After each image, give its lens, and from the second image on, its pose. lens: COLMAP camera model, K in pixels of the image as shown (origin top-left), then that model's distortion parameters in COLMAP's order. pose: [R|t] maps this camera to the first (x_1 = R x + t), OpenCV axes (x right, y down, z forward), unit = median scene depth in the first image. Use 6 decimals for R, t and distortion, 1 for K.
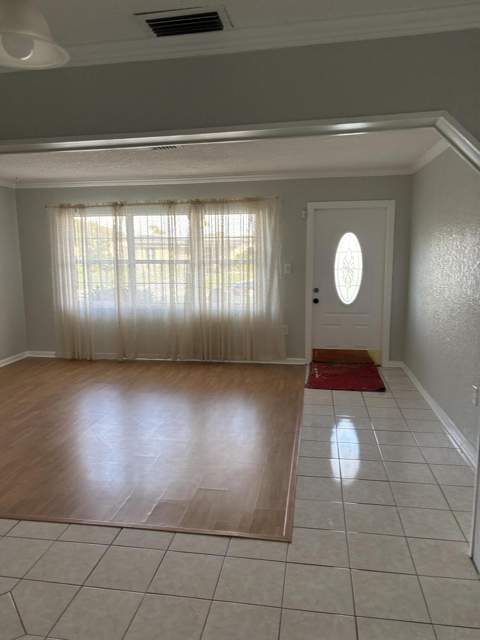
lens RADIAL K [[477.7, 0, 239.4], [0, 477.7, 319.4], [0, 0, 1]] dist [-0.004865, -0.000331]
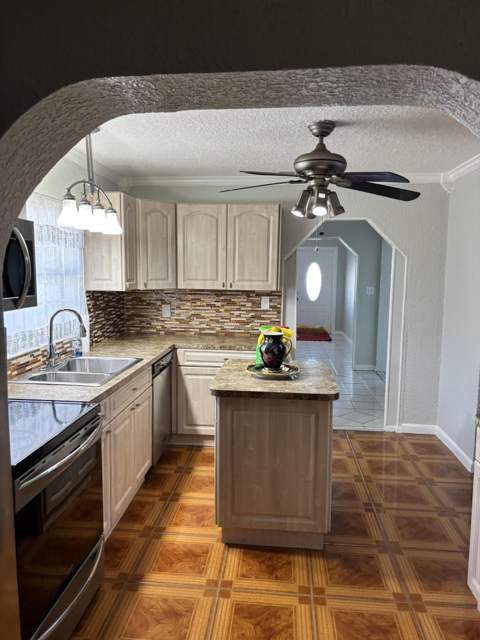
lens RADIAL K [[477.7, 0, 239.5], [0, 477.7, 320.9], [0, 0, 1]] dist [-0.004865, -0.000331]
pose [[0.996600, 0.014966, 0.081023, -0.235008], [-0.011250, 0.998872, -0.046130, 0.153492], [-0.081622, 0.045061, 0.995644, -0.930204]]
